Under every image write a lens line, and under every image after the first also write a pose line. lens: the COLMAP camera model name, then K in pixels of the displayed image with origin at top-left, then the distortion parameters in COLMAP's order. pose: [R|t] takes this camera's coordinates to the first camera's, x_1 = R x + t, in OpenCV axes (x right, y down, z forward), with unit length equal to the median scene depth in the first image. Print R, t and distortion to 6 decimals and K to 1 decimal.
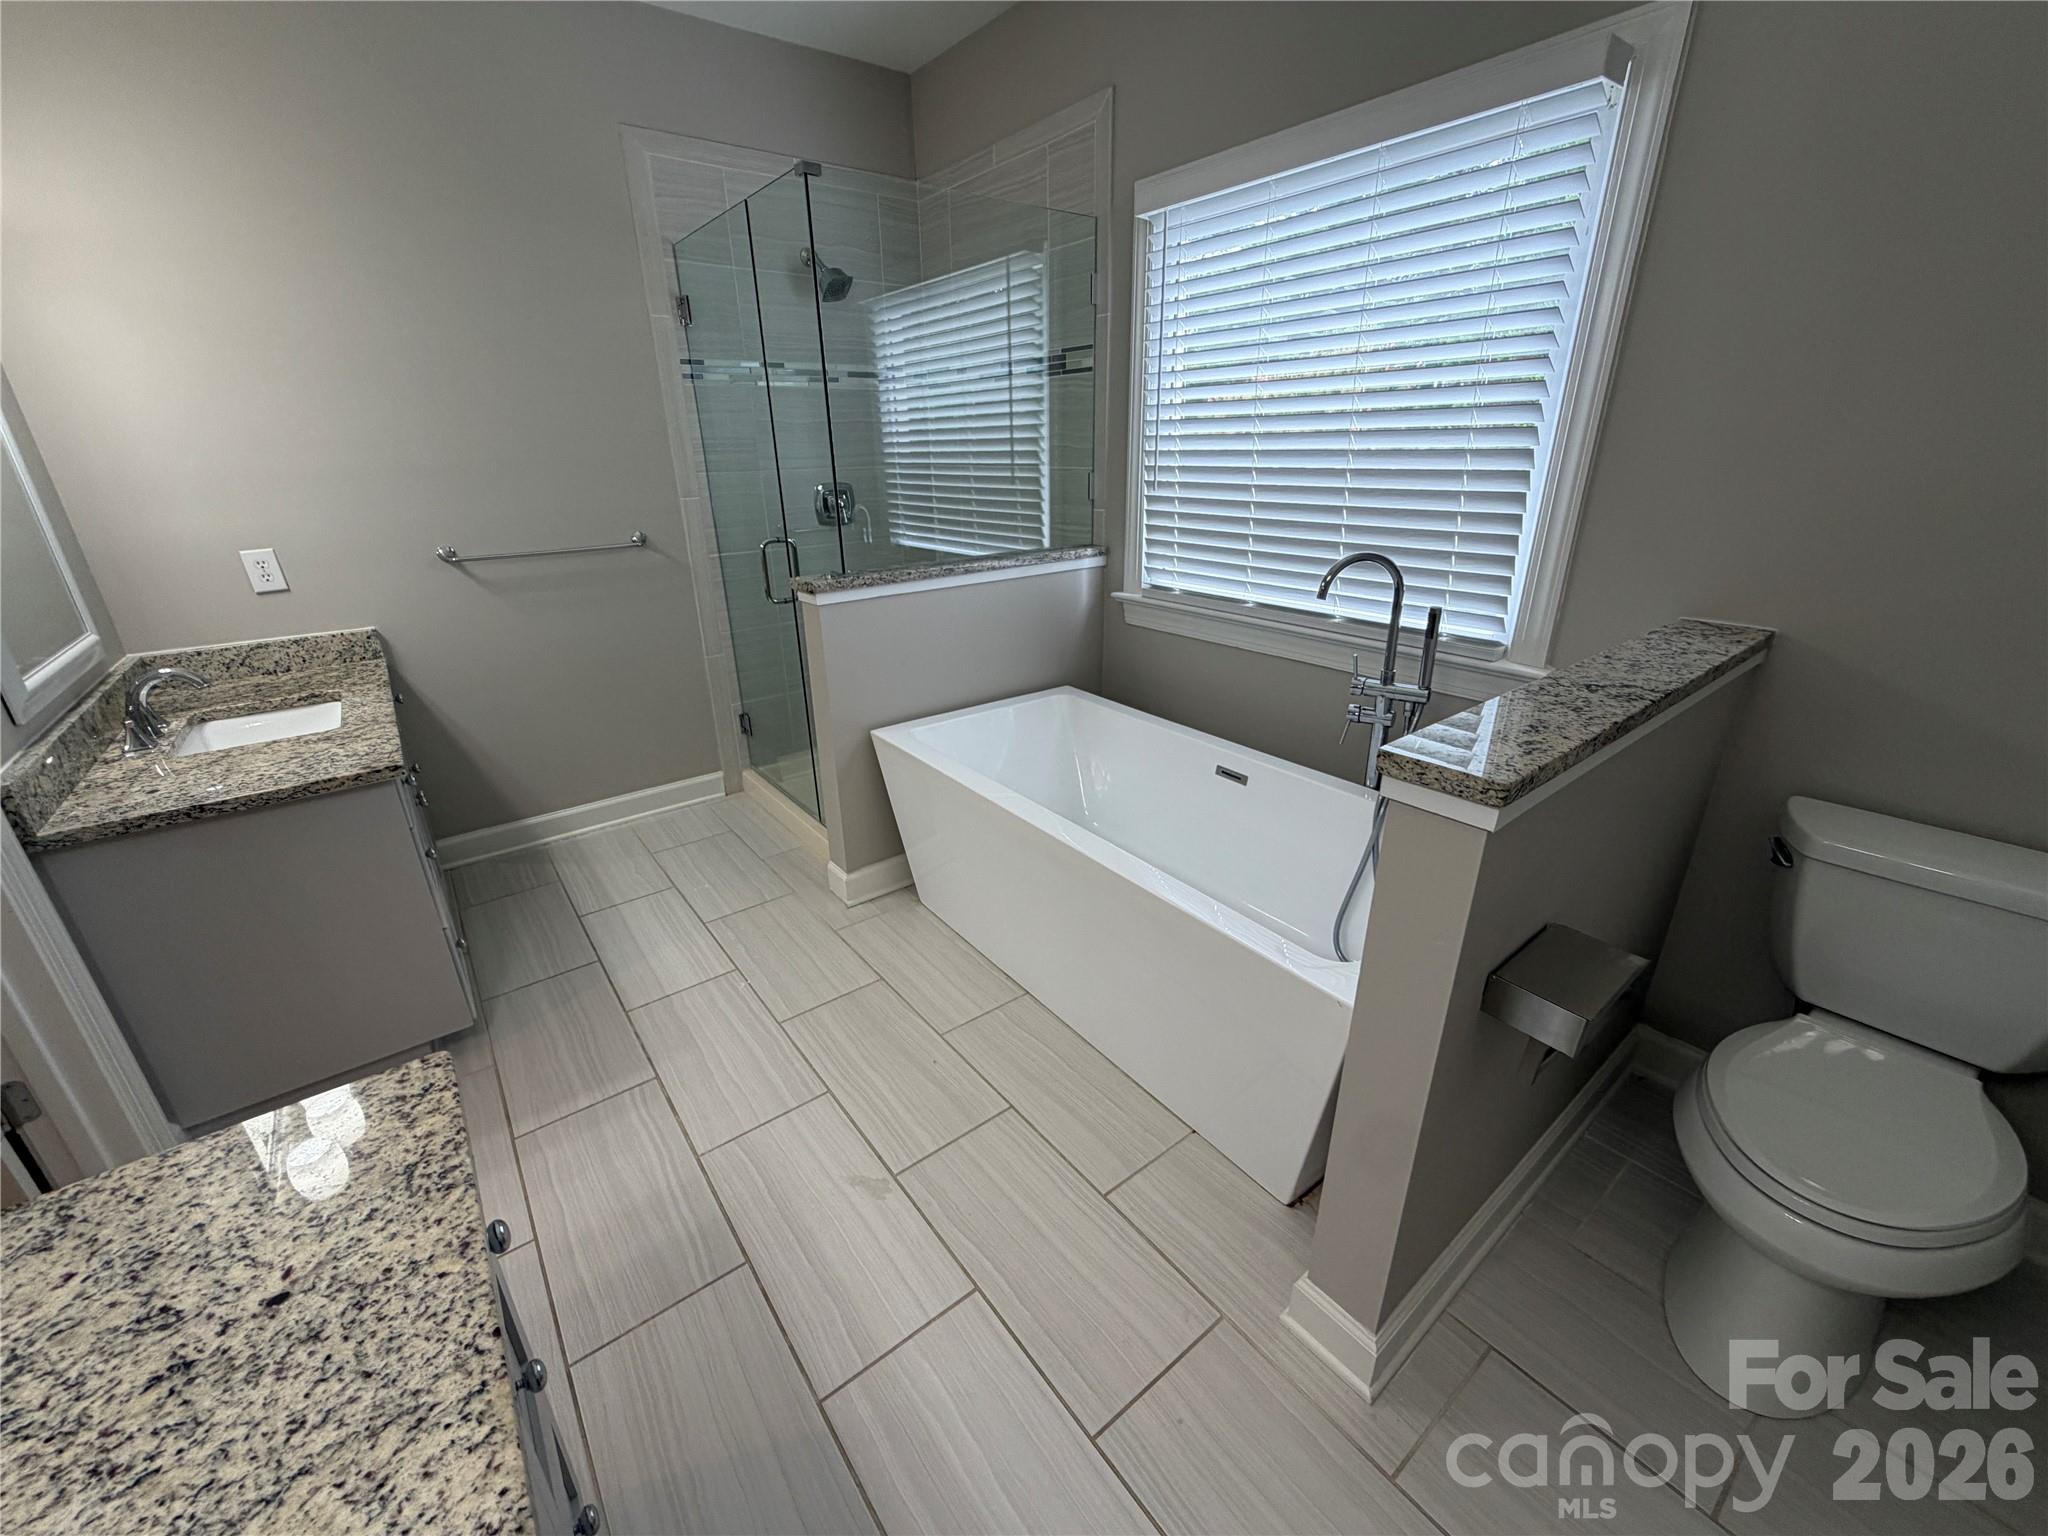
lens RADIAL K [[816.4, 0, 1015.0], [0, 816.4, 768.6], [0, 0, 1]] dist [-0.000208, -0.000058]
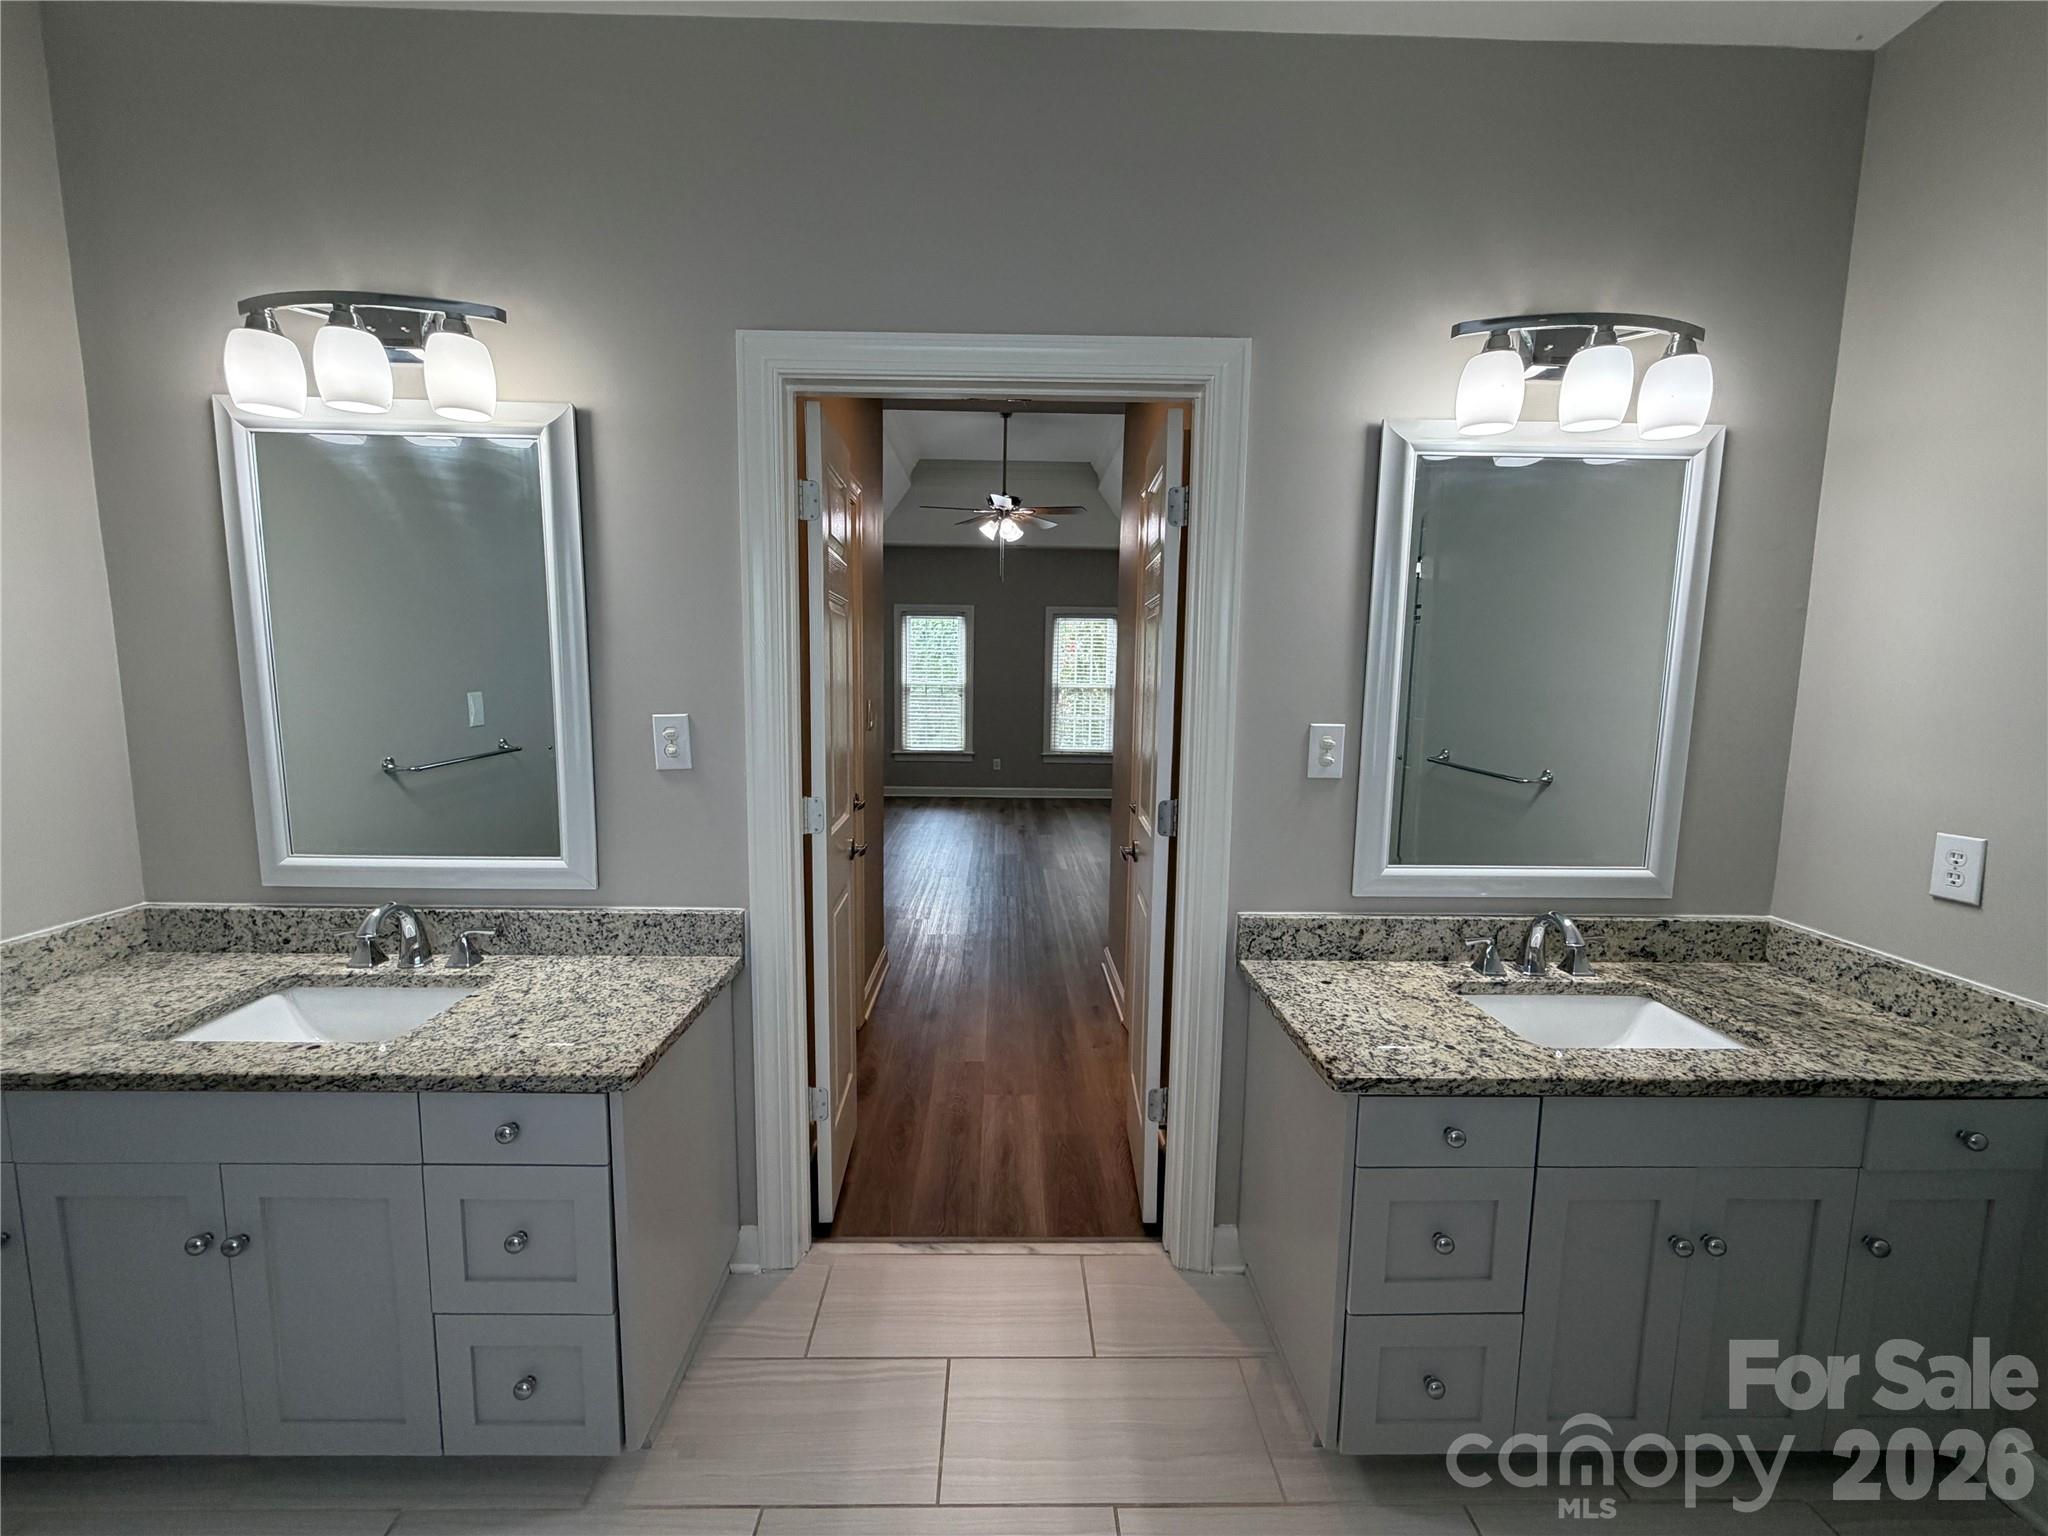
lens RADIAL K [[816.4, 0, 1024.6], [0, 816.4, 767.2], [0, 0, 1]] dist [-0.000208, -0.000058]
pose [[-0.591349, 0.106170, -0.799396, -0.008112], [-0.300106, 0.891121, 0.340354, -0.392154], [0.748494, 0.441171, -0.495101, 0.938251]]
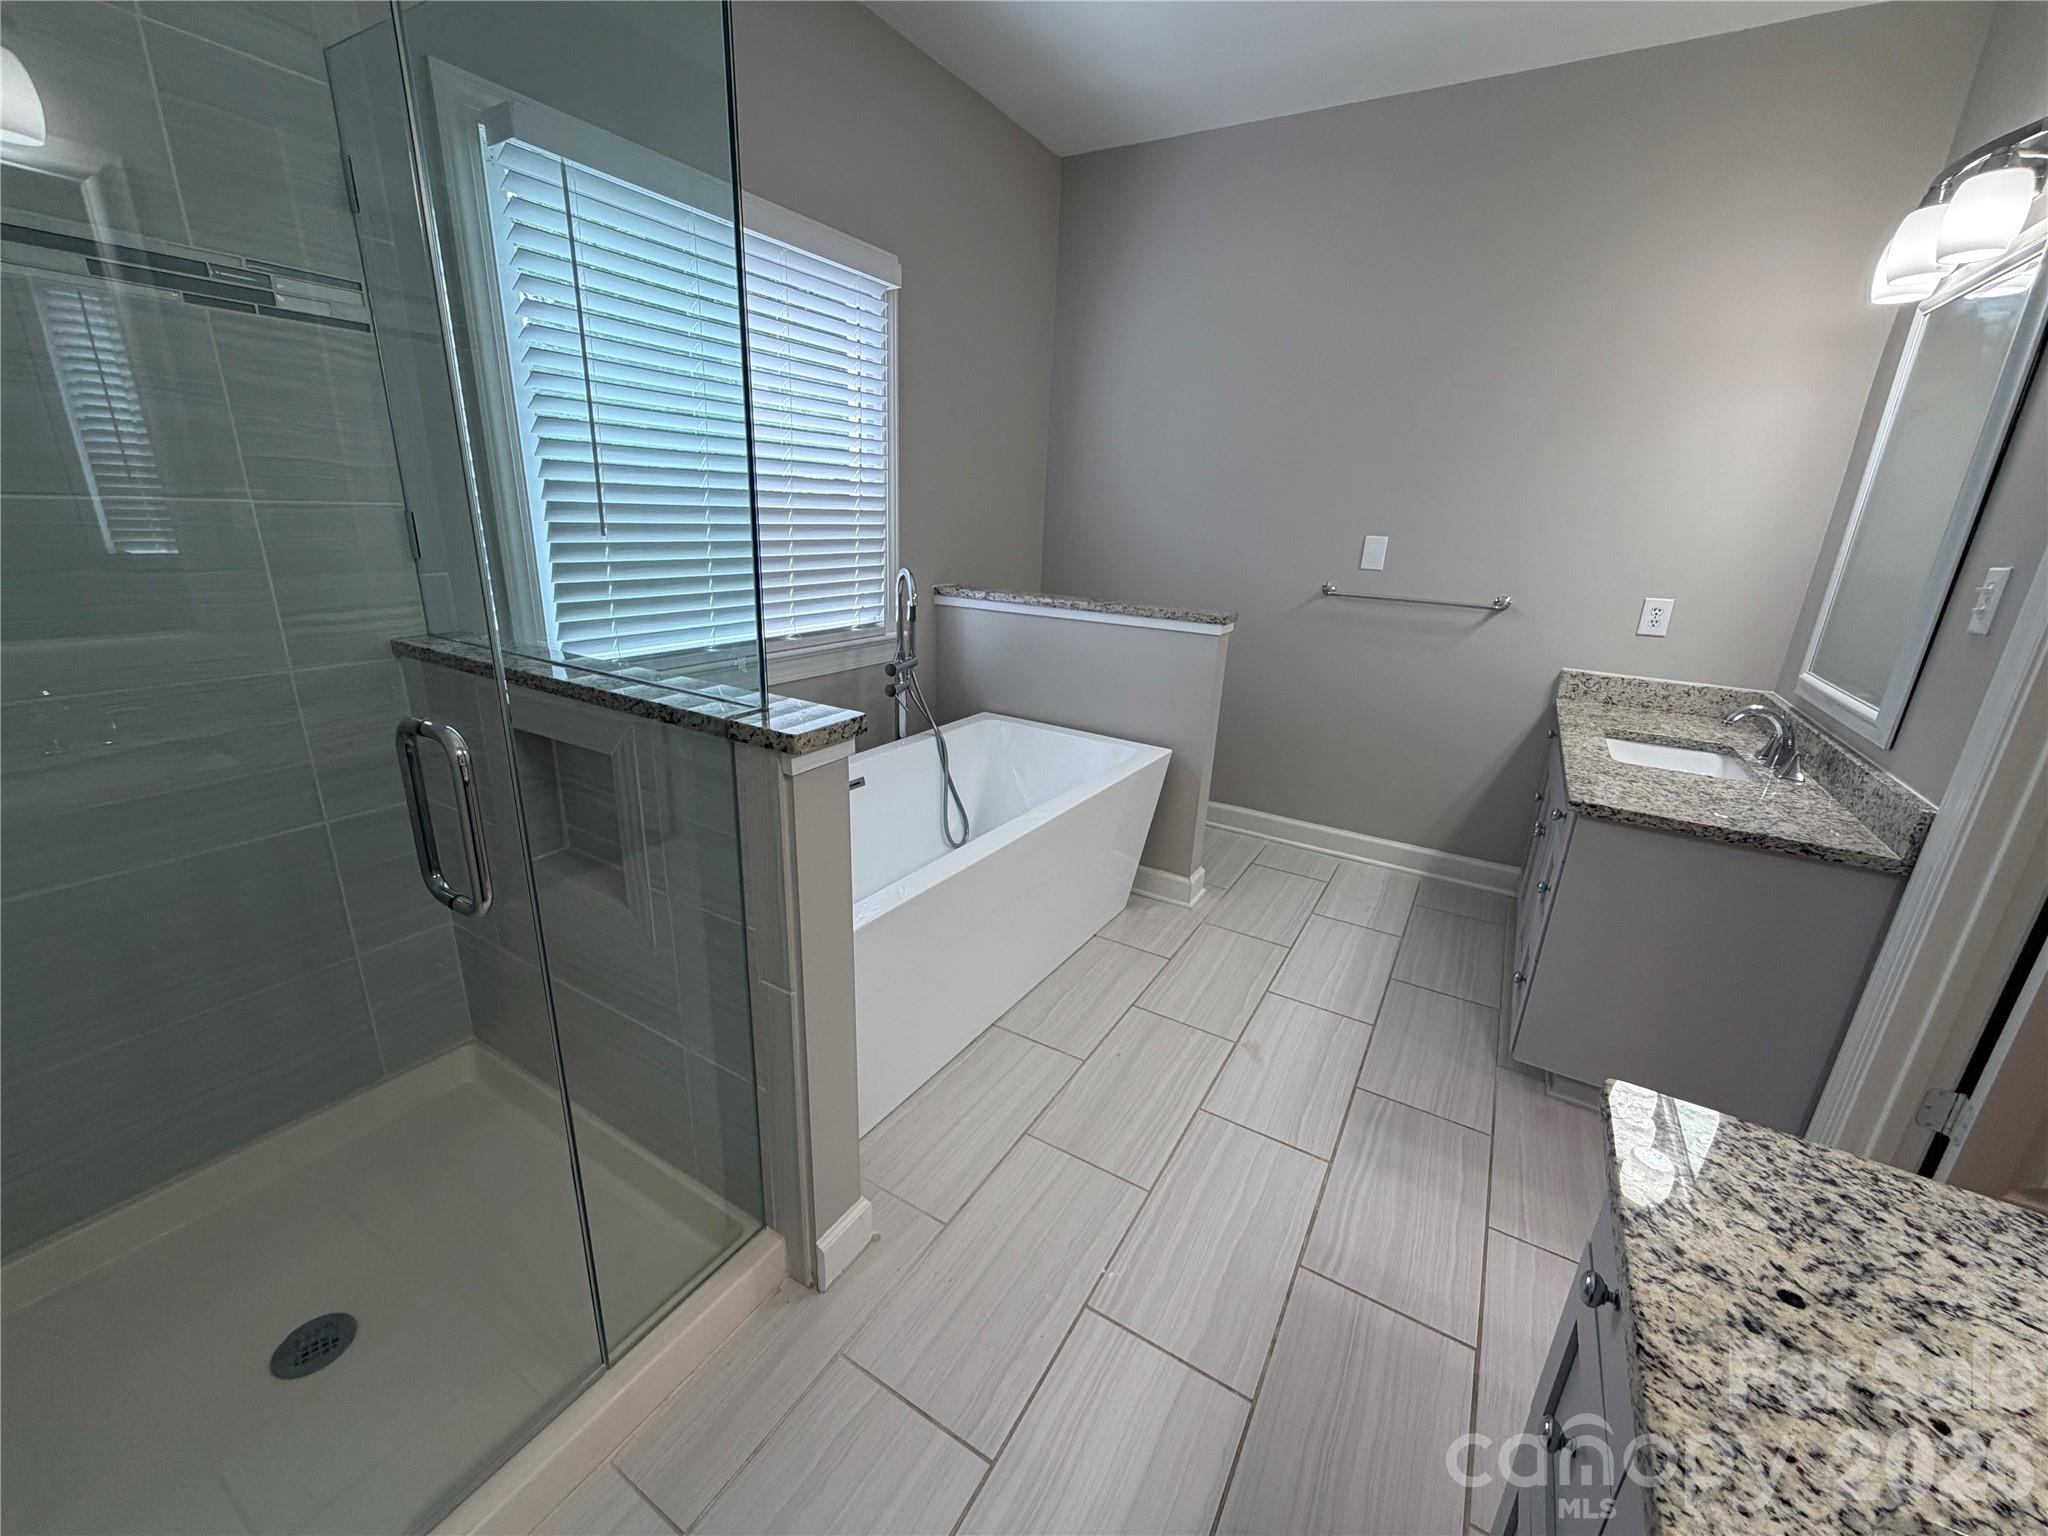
lens RADIAL K [[816.4, 0, 1014.3], [0, 816.4, 762.4], [0, 0, 1]] dist [-0.000208, -0.000058]
pose [[-0.364234, -0.279783, 0.888288, -0.924908], [0.312464, 0.861808, 0.399566, -0.460003], [-0.877325, 0.423094, -0.226477, 1.240284]]
